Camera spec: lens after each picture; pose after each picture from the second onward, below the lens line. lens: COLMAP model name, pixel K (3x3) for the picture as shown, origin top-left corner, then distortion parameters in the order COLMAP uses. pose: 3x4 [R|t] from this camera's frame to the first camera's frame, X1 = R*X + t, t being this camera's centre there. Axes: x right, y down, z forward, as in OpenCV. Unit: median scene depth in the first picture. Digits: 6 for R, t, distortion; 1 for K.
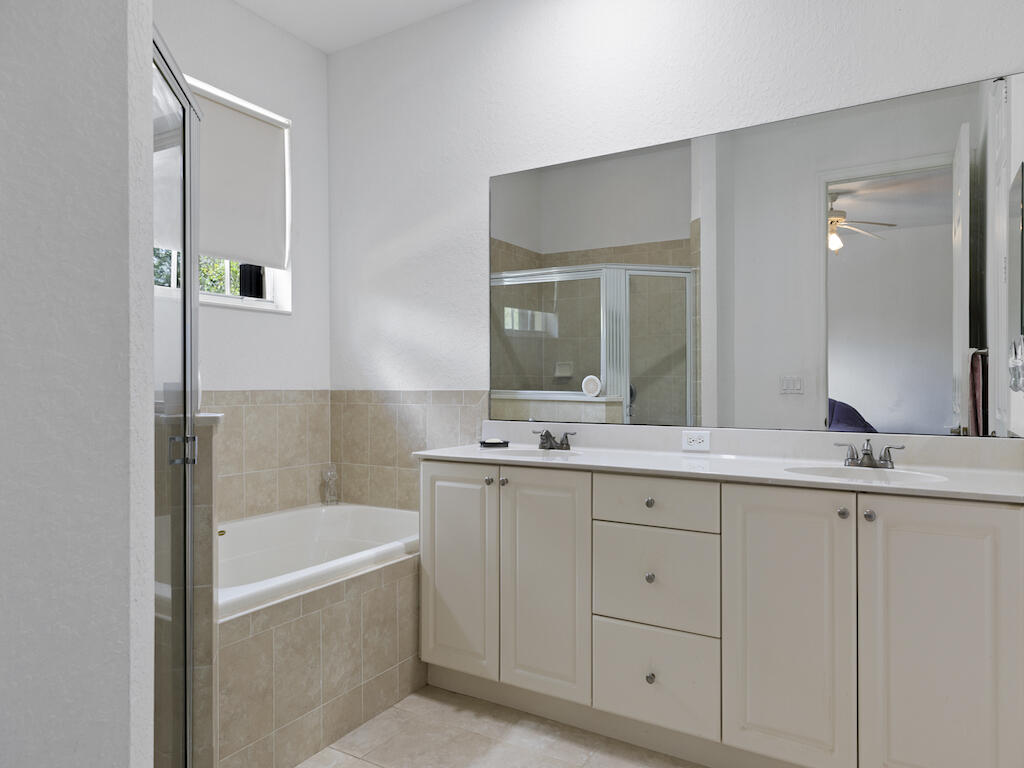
lens RADIAL K [[666.8, 0, 512.1], [0, 666.8, 381.2], [0, 0, 1]] dist [-0.001634, -0.000325]
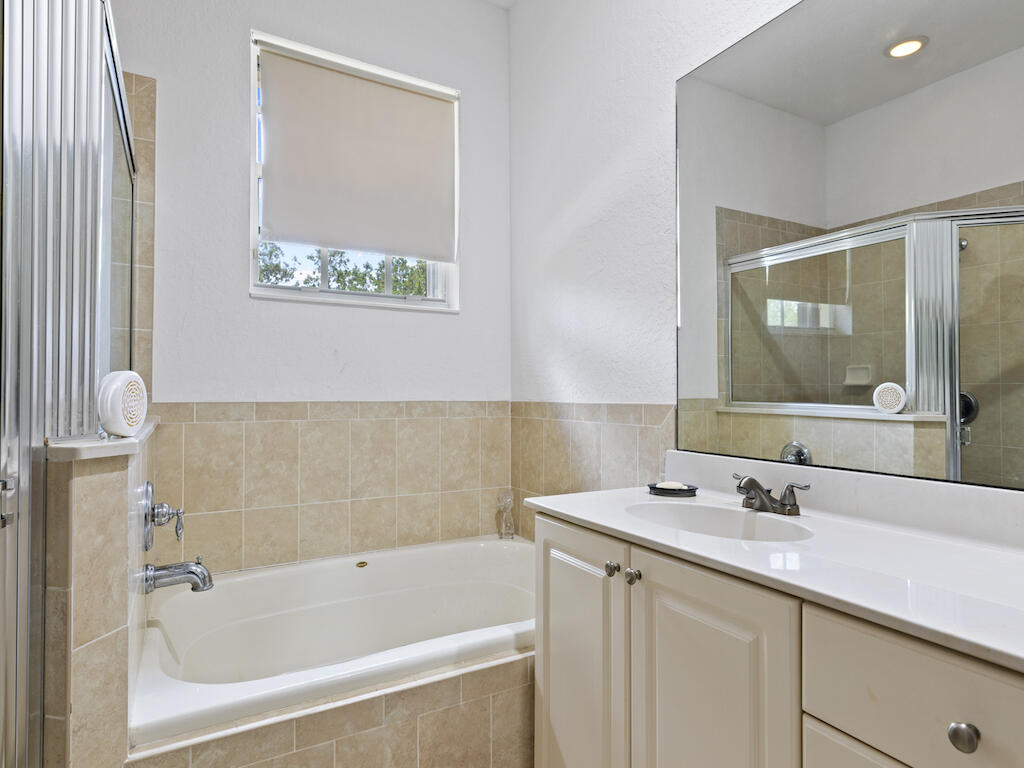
lens RADIAL K [[575.0, 0, 512.0], [0, 575.0, 384.4], [0, 0, 1]] dist [0.003315, -0.000900]
pose [[0.870970, -0.005503, -0.491305, 0.099923], [0.000290, 0.999943, -0.010686, -0.000059], [0.491336, 0.009165, 0.870922, 0.410042]]
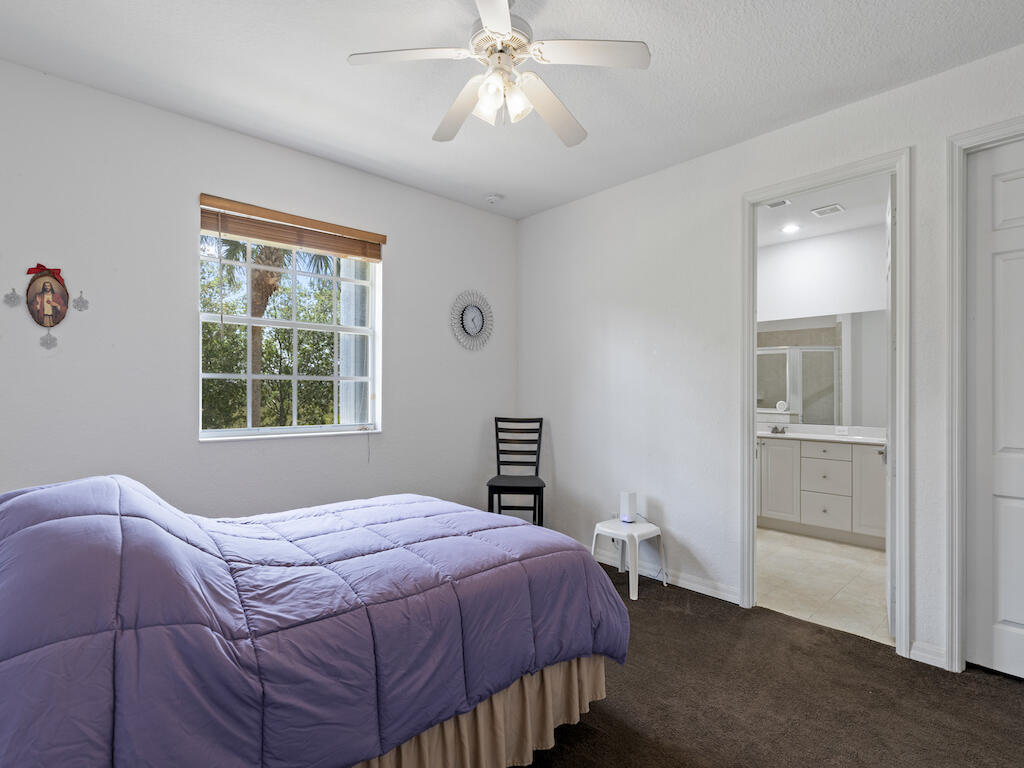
lens RADIAL K [[508.7, 0, 534.8], [0, 508.7, 397.1], [0, 0, 1]] dist [-0.004939, -0.000900]
pose [[0.966703, 0.002043, -0.255892, -0.292954], [-0.000029, 0.999969, 0.007872, -0.043753], [0.255901, -0.007602, 0.966673, -0.953168]]
